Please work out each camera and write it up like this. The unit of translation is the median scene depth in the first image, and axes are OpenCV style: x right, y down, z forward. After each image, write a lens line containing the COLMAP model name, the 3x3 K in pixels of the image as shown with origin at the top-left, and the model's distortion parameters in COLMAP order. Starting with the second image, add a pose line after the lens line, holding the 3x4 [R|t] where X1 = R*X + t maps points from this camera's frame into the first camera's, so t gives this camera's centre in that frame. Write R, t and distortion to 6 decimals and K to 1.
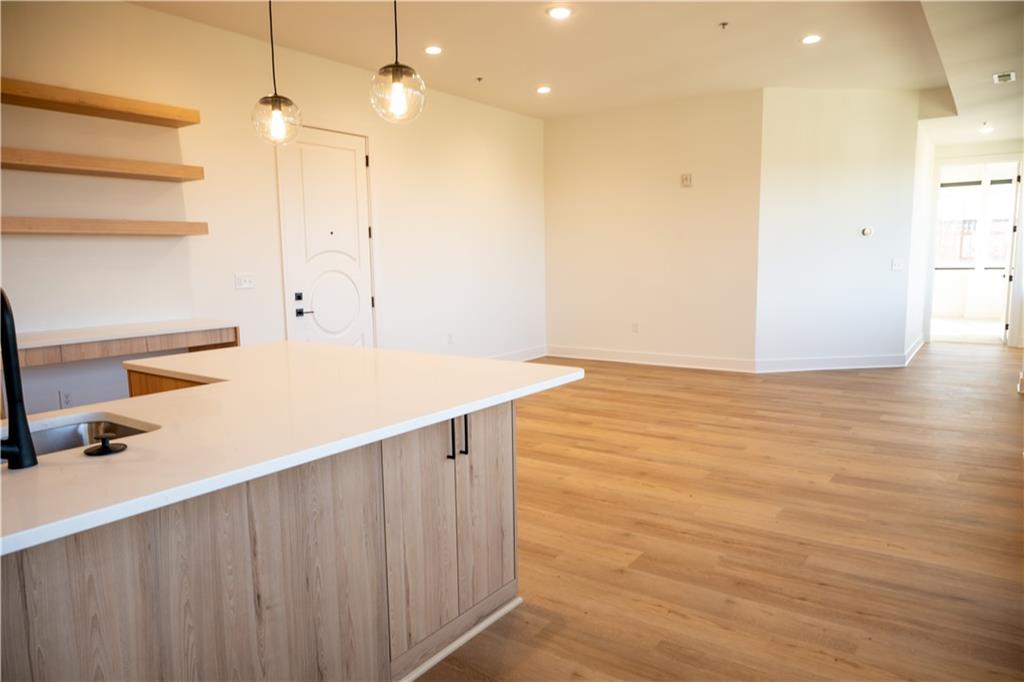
lens RADIAL K [[684.5, 0, 517.7], [0, 684.5, 340.5], [0, 0, 1]] dist [-0.001193, -0.000211]
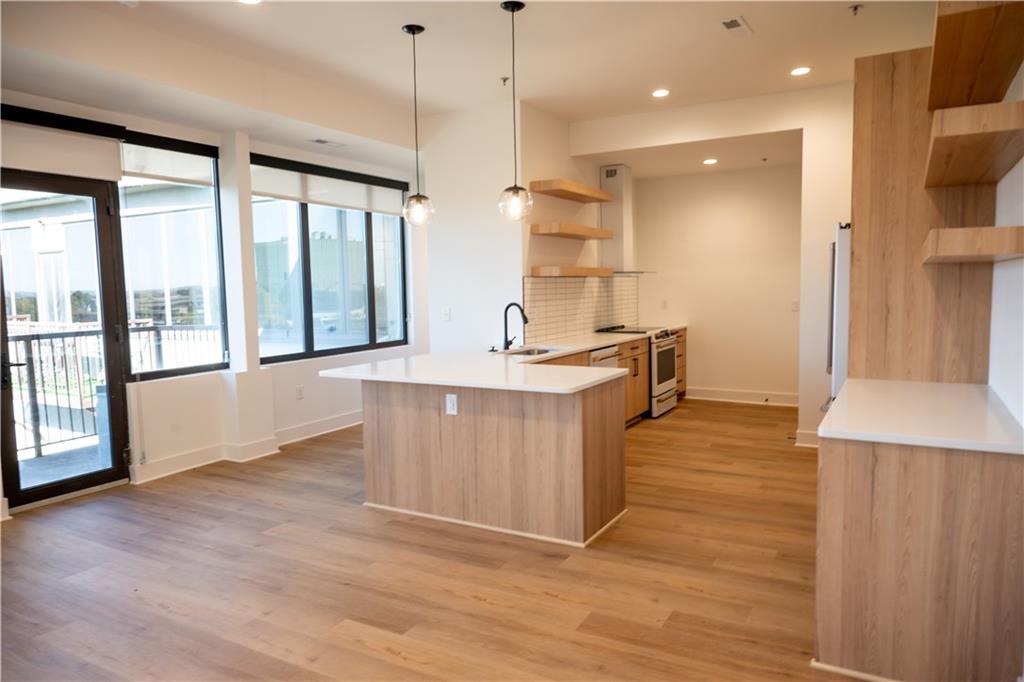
lens RADIAL K [[684.5, 0, 517.7], [0, 684.5, 340.5], [0, 0, 1]] dist [-0.001193, -0.000211]
pose [[-0.994875, 0.038326, -0.093573, -0.149518], [0.018292, 0.978333, 0.206228, -0.235763], [0.099449, 0.203459, -0.974020, 1.684620]]
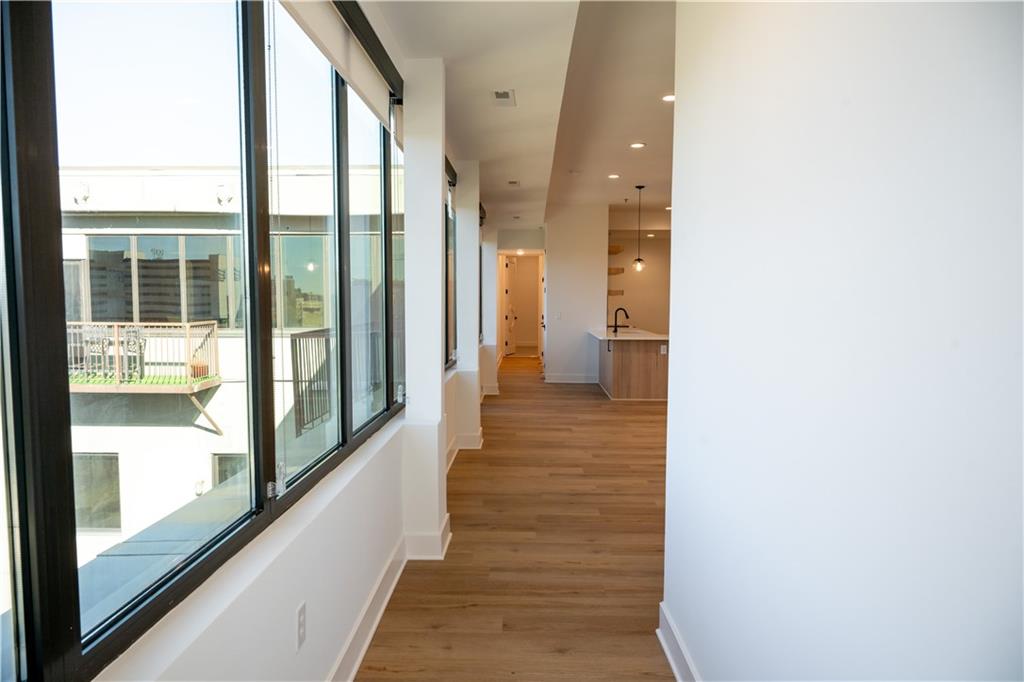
lens RADIAL K [[684.5, 0, 517.7], [0, 684.5, 340.5], [0, 0, 1]] dist [-0.001193, -0.000211]
pose [[-0.828980, 0.042803, -0.557638, 1.582426], [-0.063168, 0.983521, 0.169398, -0.337176], [0.555700, 0.175653, -0.812615, 2.347059]]
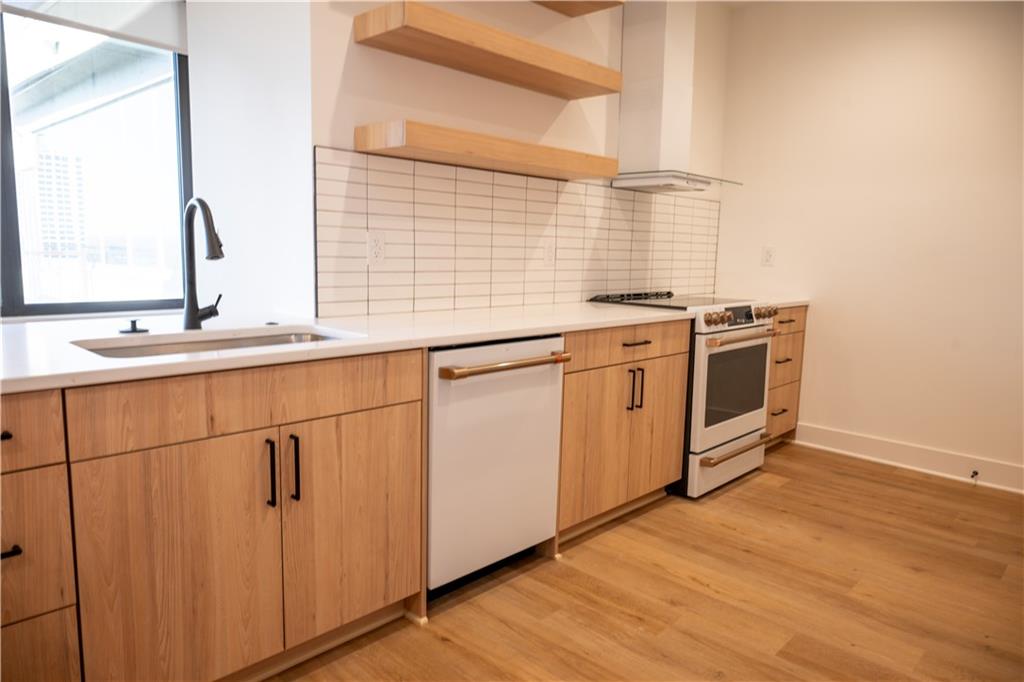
lens RADIAL K [[683.5, 0, 516.8], [0, 683.5, 340.4], [0, 0, 1]] dist [-0.000791, -0.000543]
pose [[-0.988248, -0.032175, 0.149433, -0.564672], [0.006754, 0.967451, 0.252968, -0.052977], [-0.152709, 0.251005, -0.955864, 0.795572]]
